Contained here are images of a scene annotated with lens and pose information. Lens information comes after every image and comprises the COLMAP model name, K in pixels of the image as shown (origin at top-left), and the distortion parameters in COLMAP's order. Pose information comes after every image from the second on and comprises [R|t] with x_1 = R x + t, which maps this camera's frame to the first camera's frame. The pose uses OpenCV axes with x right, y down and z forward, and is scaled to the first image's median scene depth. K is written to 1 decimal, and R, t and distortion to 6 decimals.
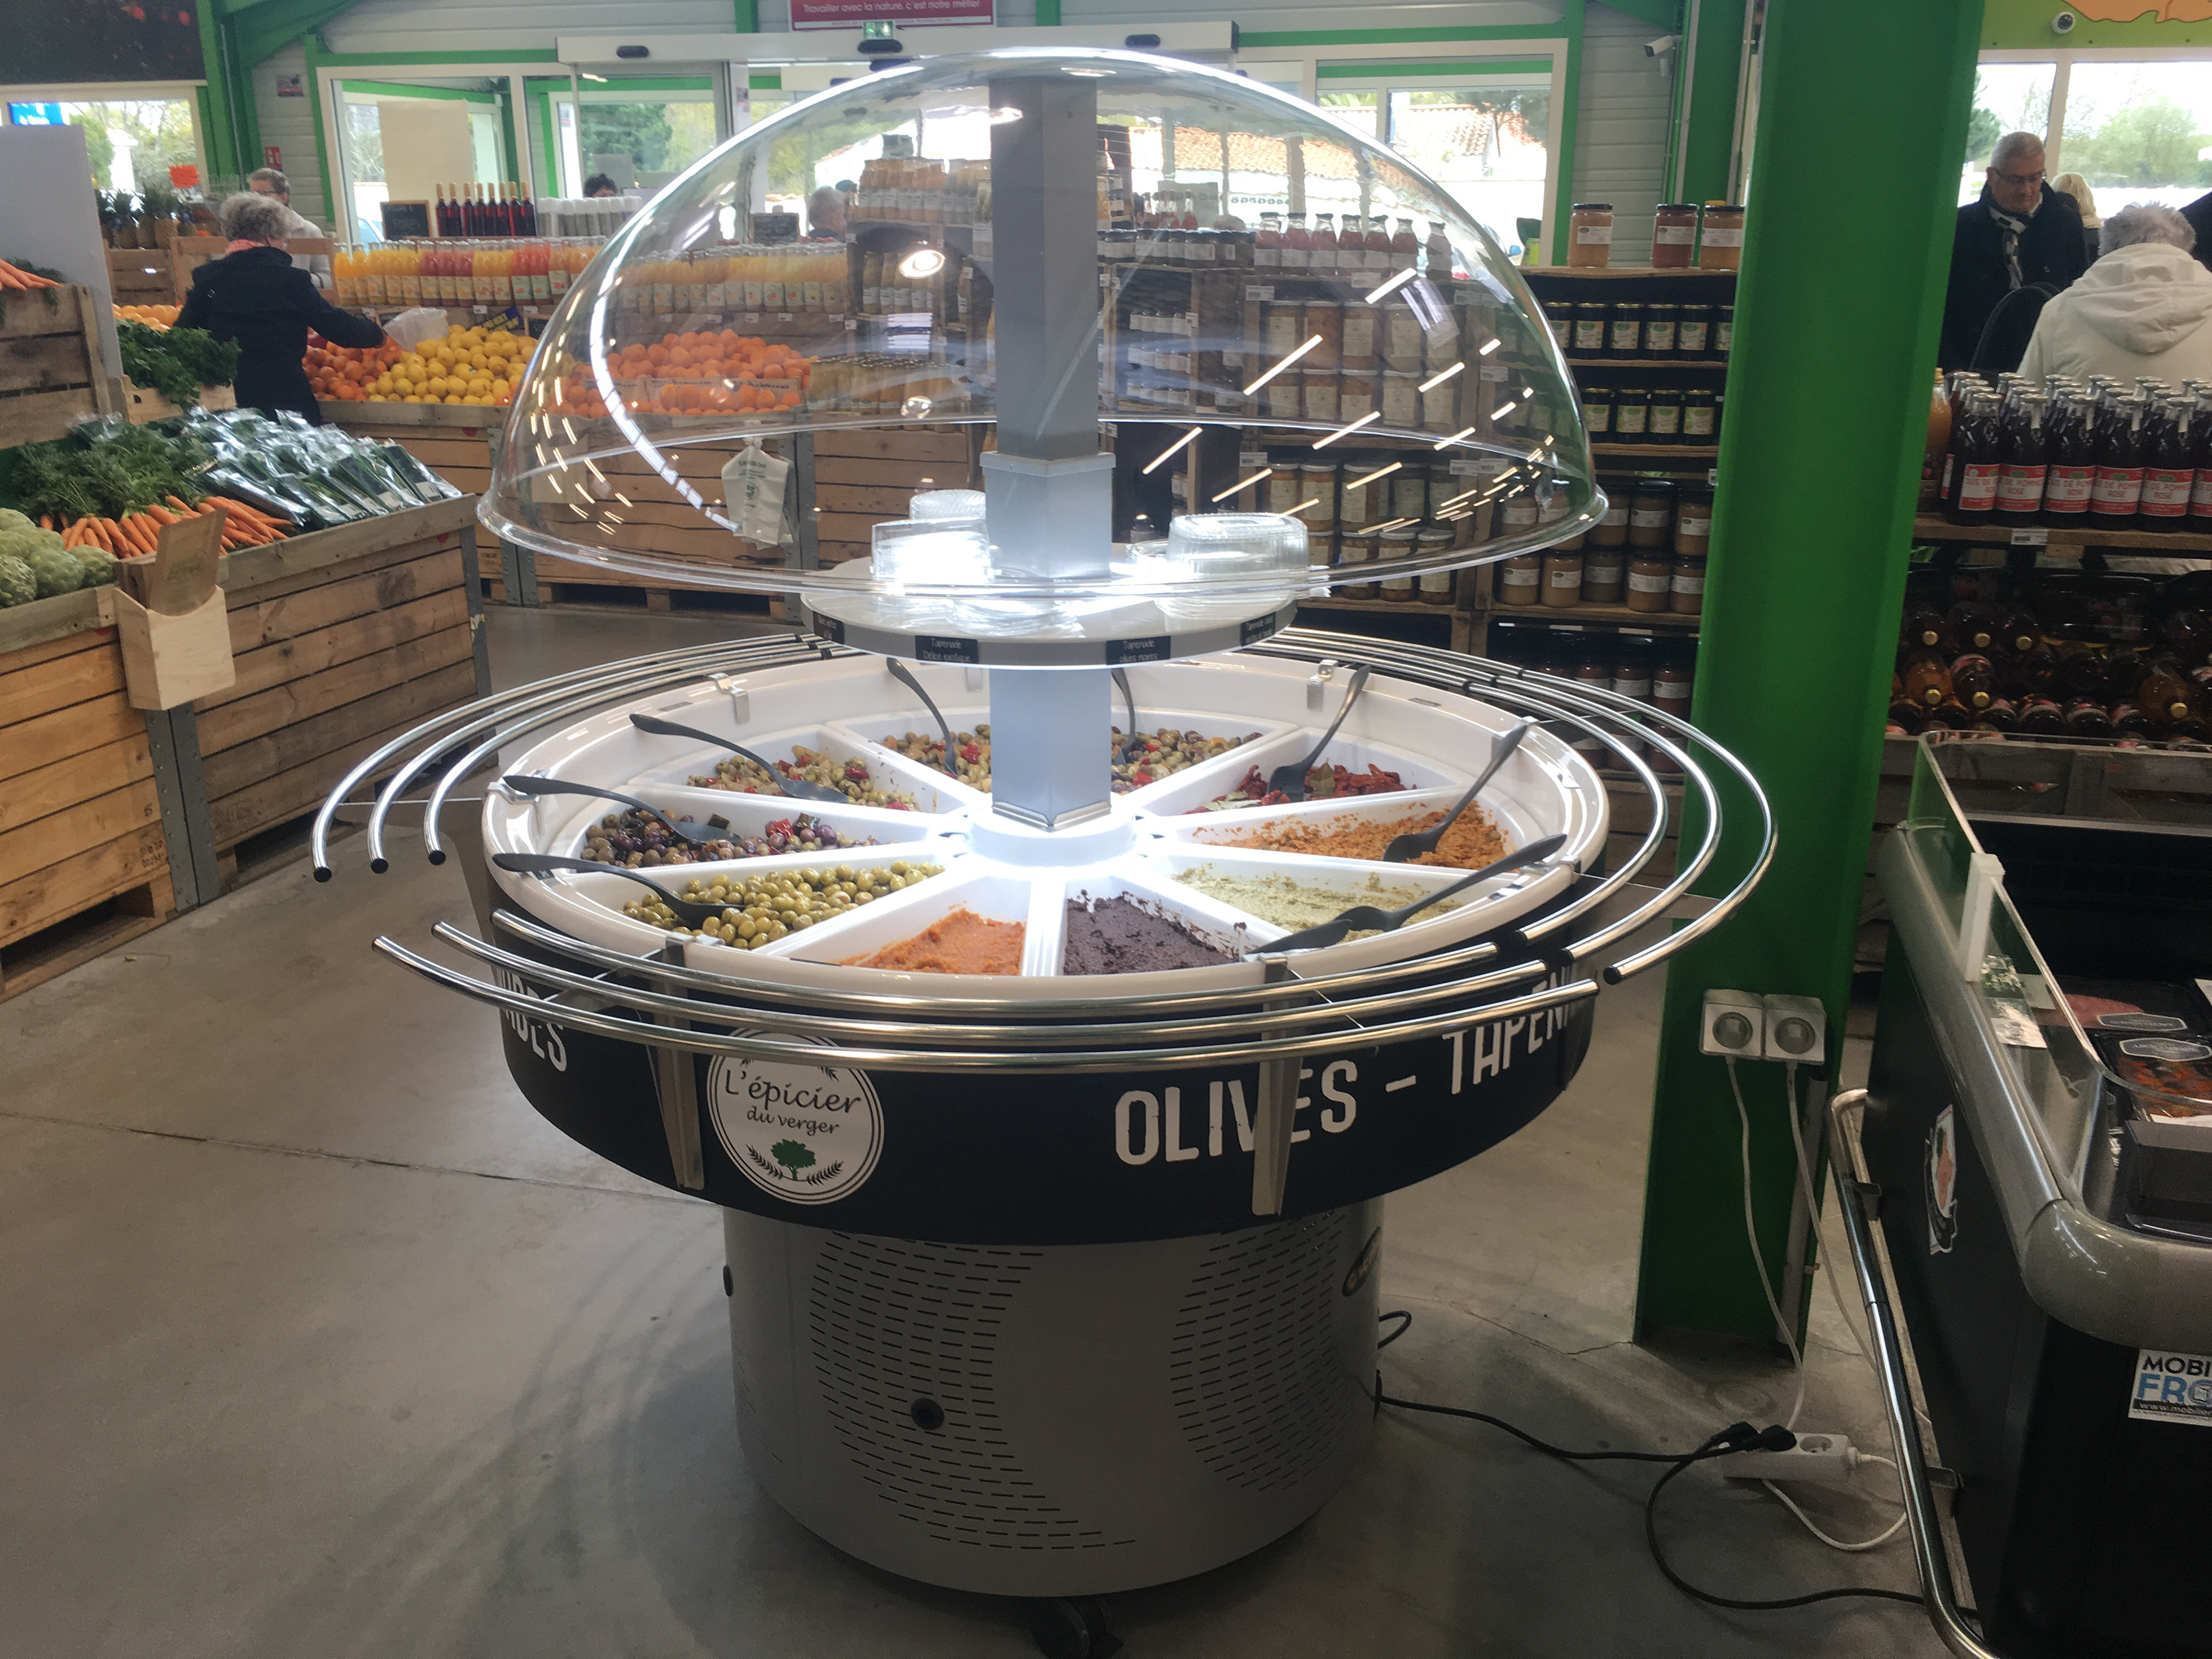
lens RADIAL K [[1879.9, 0, 1106.0], [0, 1879.9, 829.5], [0, 0, 1]] dist [0.044354, -0.002124]
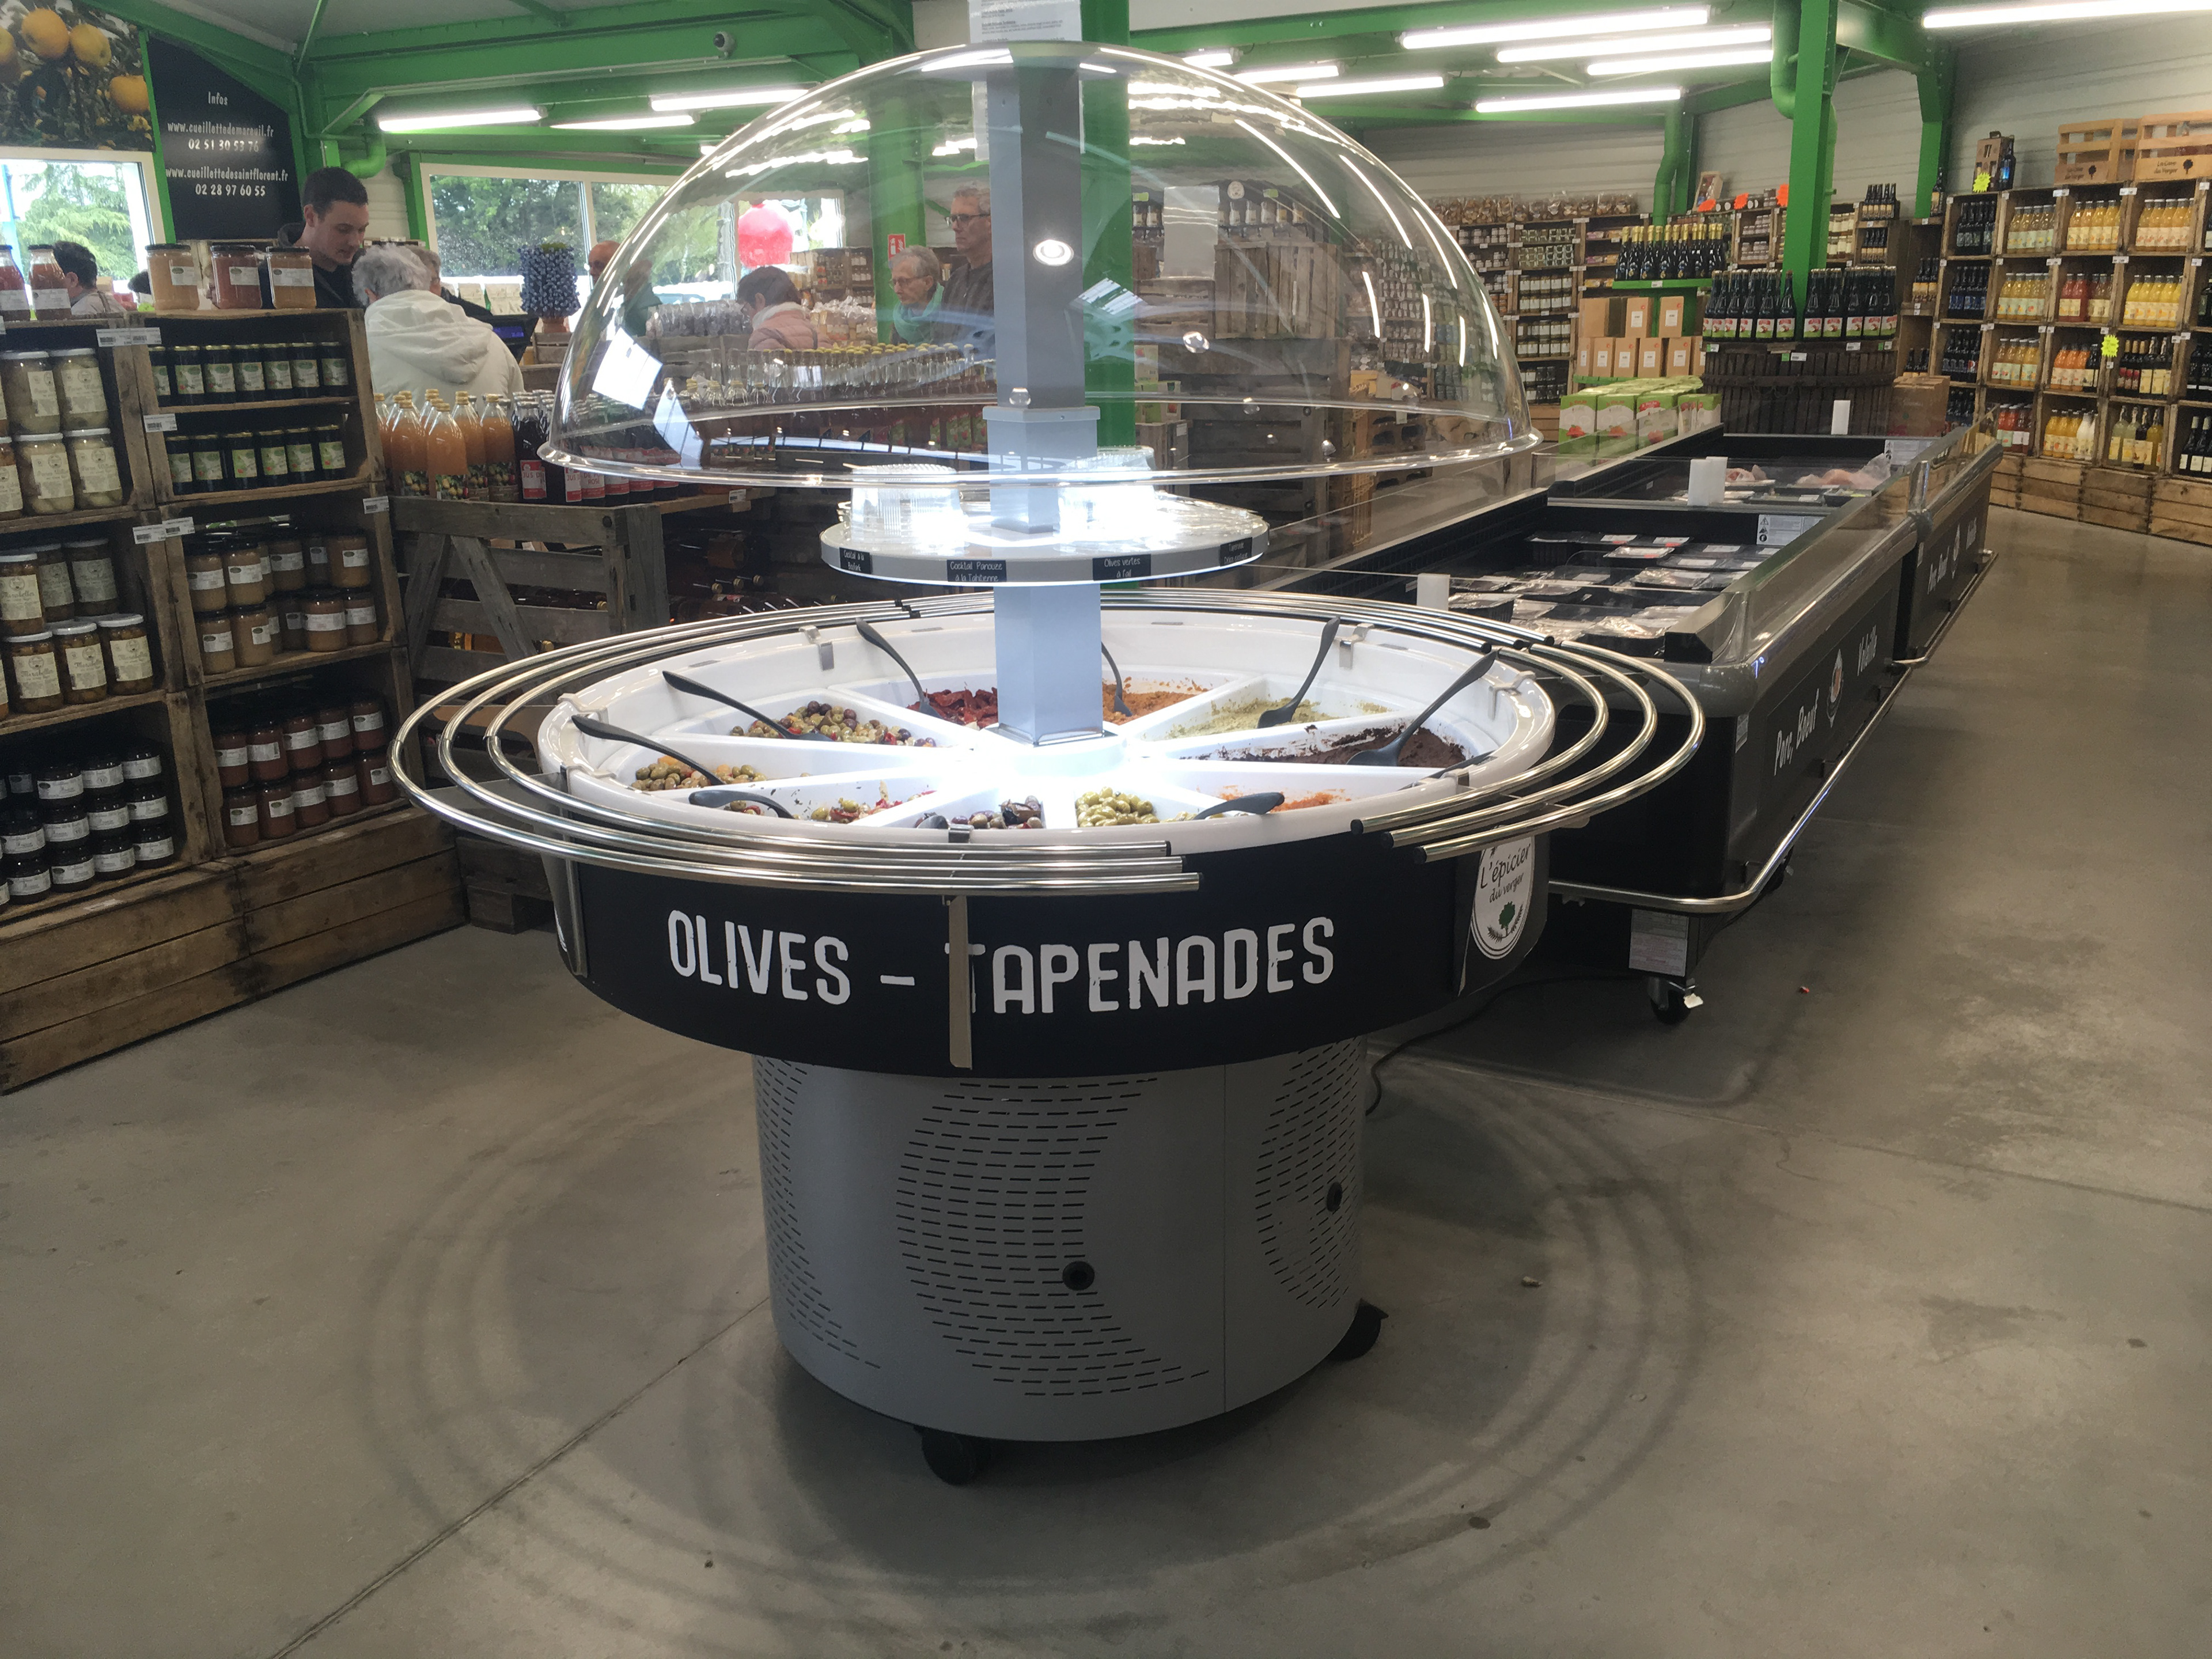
lens RADIAL K [[1872.0, 0, 1106.0], [0, 1872.0, 829.5], [0, 0, 1]] dist [0.079381, -0.112536]
pose [[0.253252, -0.273059, 0.928064, -1.065975], [0.324450, 0.927749, 0.184429, -0.152783], [-0.911370, 0.254403, 0.323548, 0.637465]]
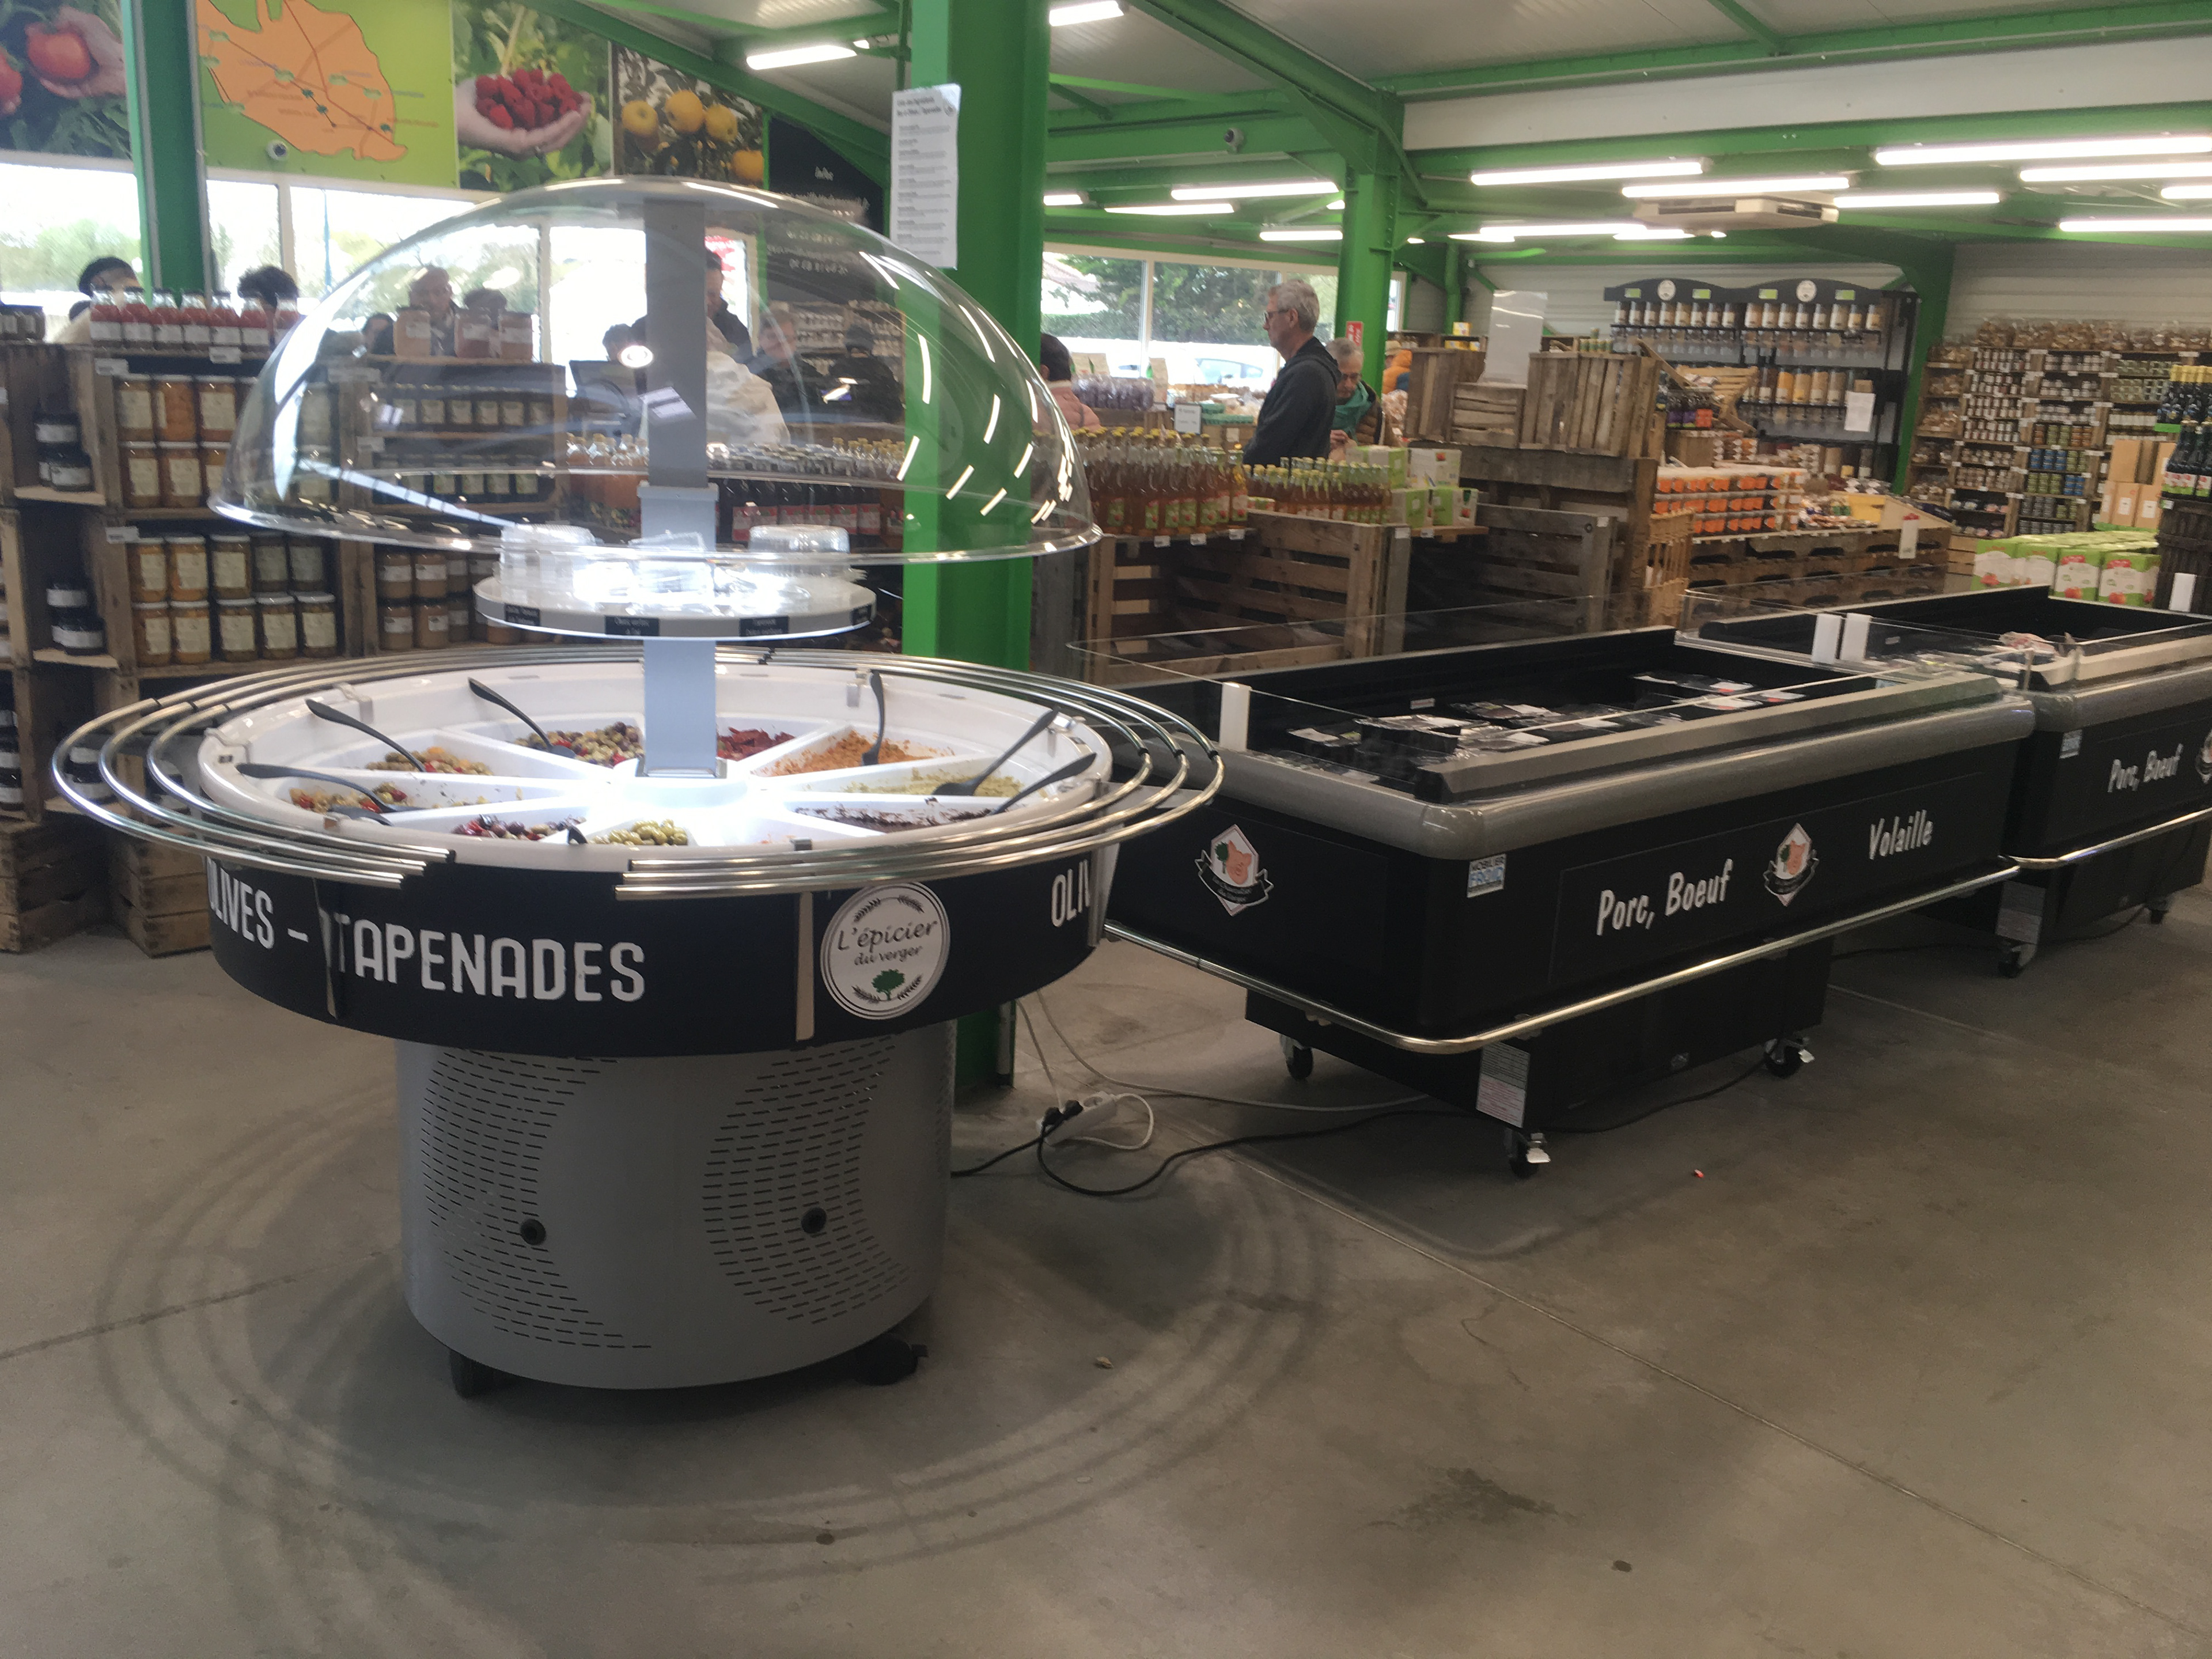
lens RADIAL K [[1872.0, 0, 1106.0], [0, 1872.0, 829.5], [0, 0, 1]] dist [0.079381, -0.112536]
pose [[0.569657, -0.174613, 0.803120, -0.889820], [0.214460, 0.974898, 0.059843, 0.013699], [-0.793409, 0.138147, 0.592804, 0.040197]]
